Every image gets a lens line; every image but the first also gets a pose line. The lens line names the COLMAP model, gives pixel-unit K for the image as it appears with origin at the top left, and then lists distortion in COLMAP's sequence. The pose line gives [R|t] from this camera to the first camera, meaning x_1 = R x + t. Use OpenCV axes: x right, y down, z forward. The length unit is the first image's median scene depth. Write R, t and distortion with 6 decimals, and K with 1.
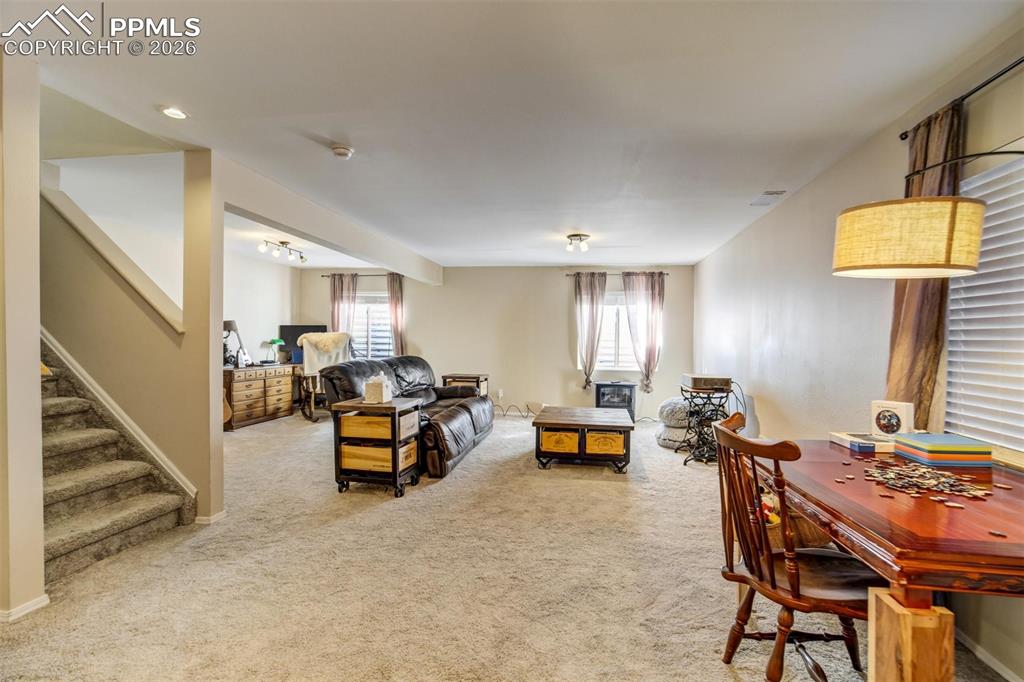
lens RADIAL K [[471.4, 0, 508.1], [0, 471.4, 346.0], [0, 0, 1]] dist [-0.024974, 0.000970]
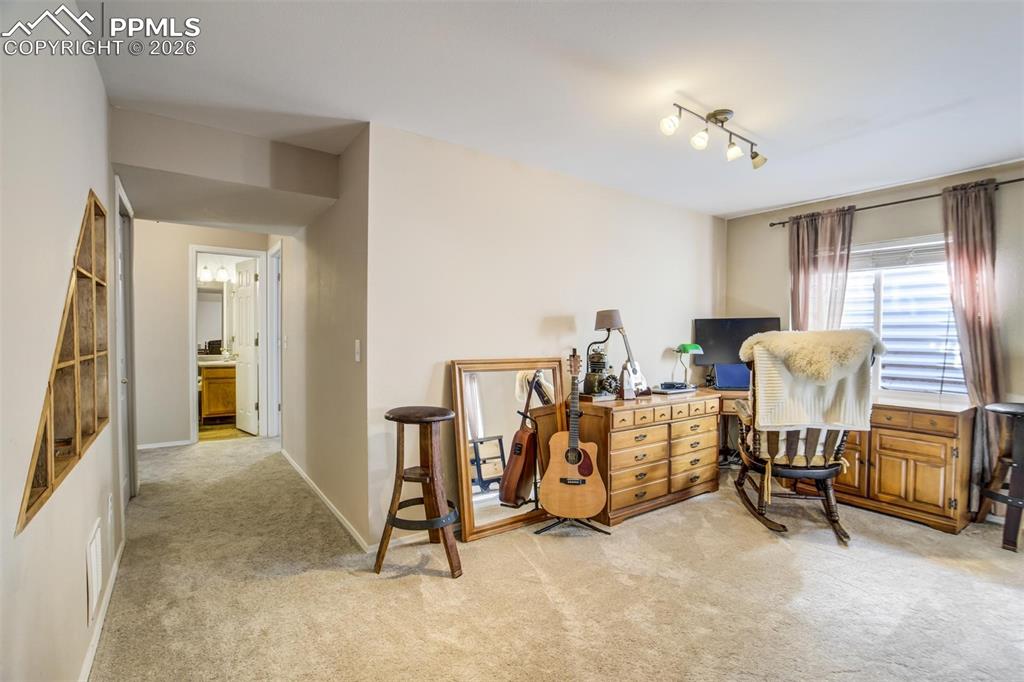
lens RADIAL K [[471.4, 0, 508.1], [0, 471.4, 346.0], [0, 0, 1]] dist [-0.024974, 0.000970]
pose [[0.698367, 0.008562, -0.715688, -0.269207], [-0.009644, 0.999950, 0.002552, -0.012895], [0.715675, 0.005120, 0.698415, 0.501012]]
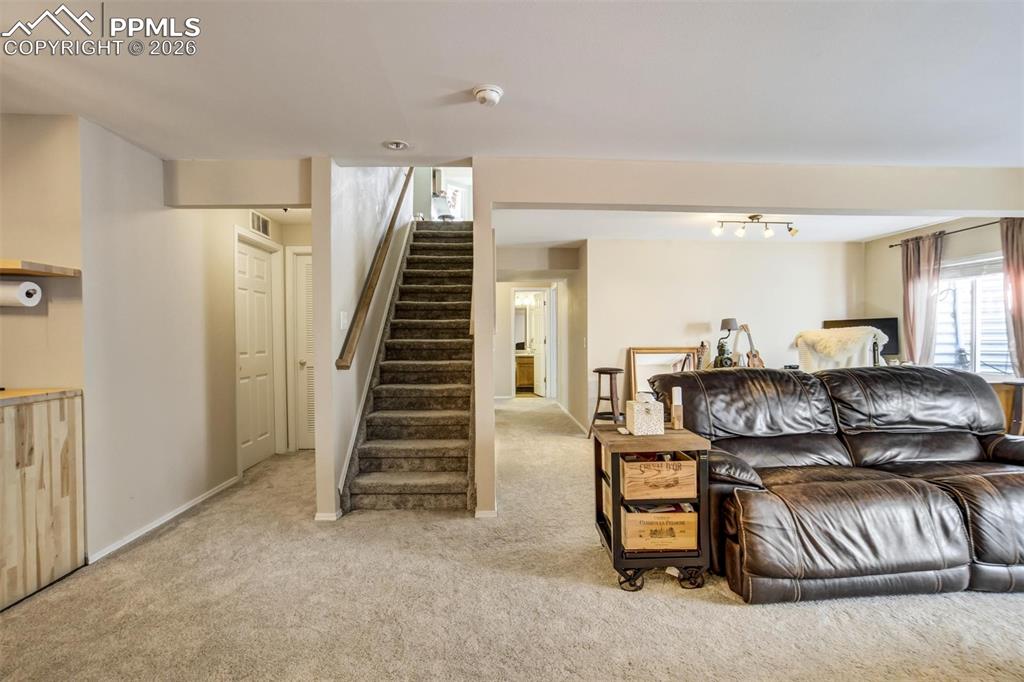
lens RADIAL K [[473.0, 0, 522.8], [0, 473.0, 342.8], [0, 0, 1]] dist [-0.017330, 0.000566]
pose [[0.223100, -0.004579, -0.974785, 0.181586], [-0.007076, 0.999955, -0.006316, 0.000539], [0.974770, 0.008307, 0.223058, 0.383277]]
